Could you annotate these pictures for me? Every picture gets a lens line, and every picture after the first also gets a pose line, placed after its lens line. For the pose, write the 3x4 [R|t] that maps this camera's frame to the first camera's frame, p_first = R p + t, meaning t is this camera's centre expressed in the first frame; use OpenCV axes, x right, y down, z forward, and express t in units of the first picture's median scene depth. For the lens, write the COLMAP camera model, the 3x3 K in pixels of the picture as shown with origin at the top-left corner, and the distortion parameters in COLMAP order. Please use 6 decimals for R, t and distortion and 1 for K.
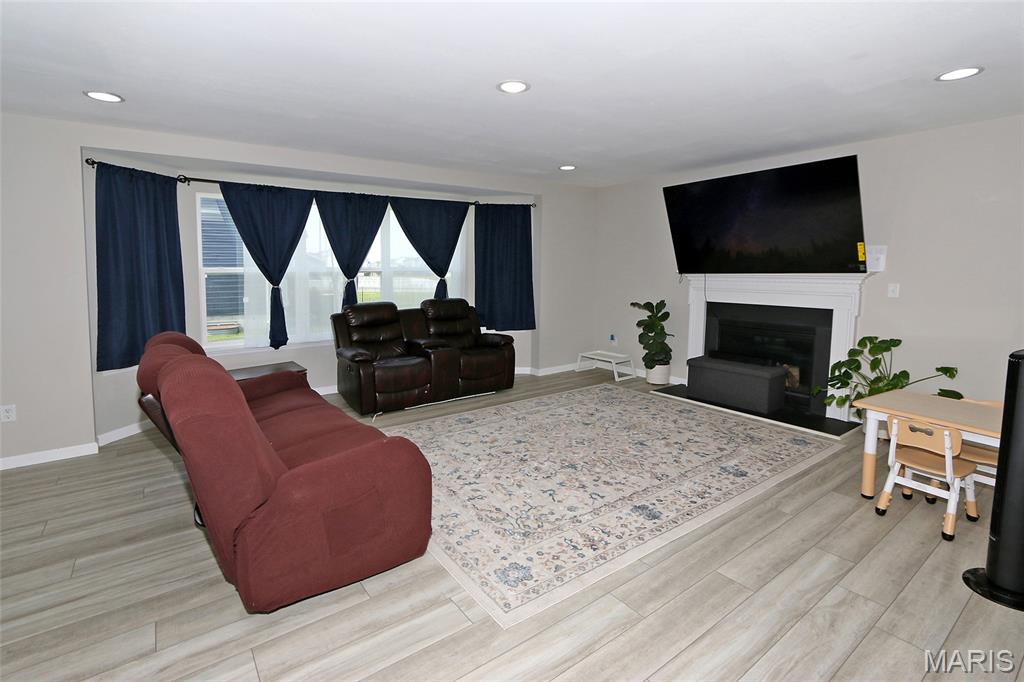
lens RADIAL K [[509.4, 0, 512.0], [0, 509.4, 341.0], [0, 0, 1]] dist [-0.013825, 0.000902]
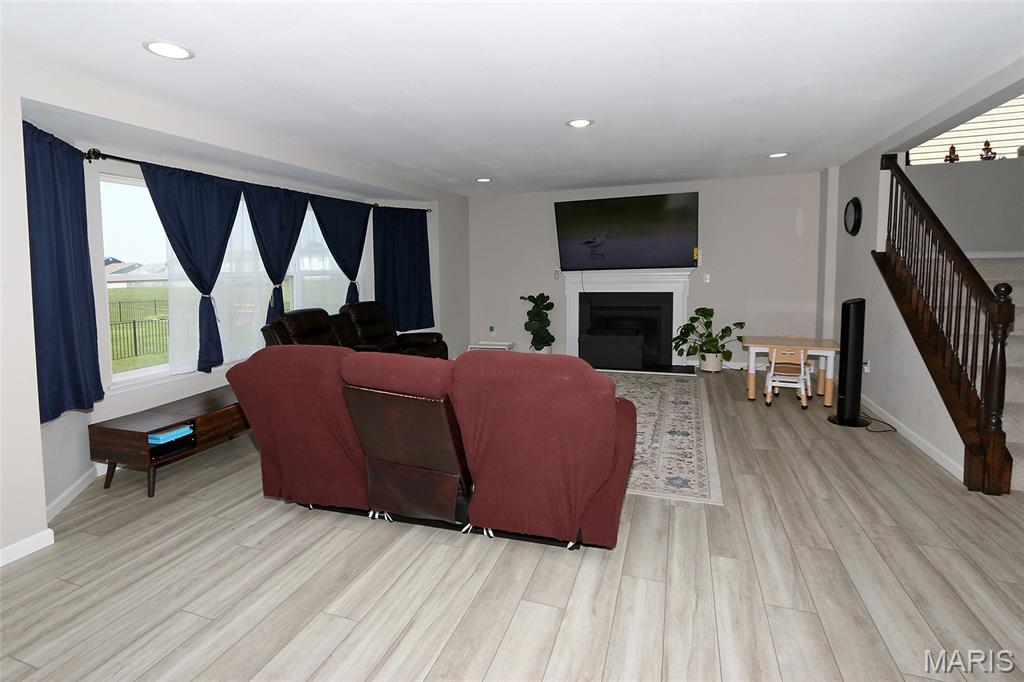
lens RADIAL K [[509.4, 0, 512.0], [0, 509.4, 341.0], [0, 0, 1]] dist [-0.013825, 0.000902]
pose [[0.808809, -0.098511, 0.579762, -0.548813], [0.102464, 0.994396, 0.026020, -0.006212], [-0.579076, 0.038359, 0.814370, 0.050414]]
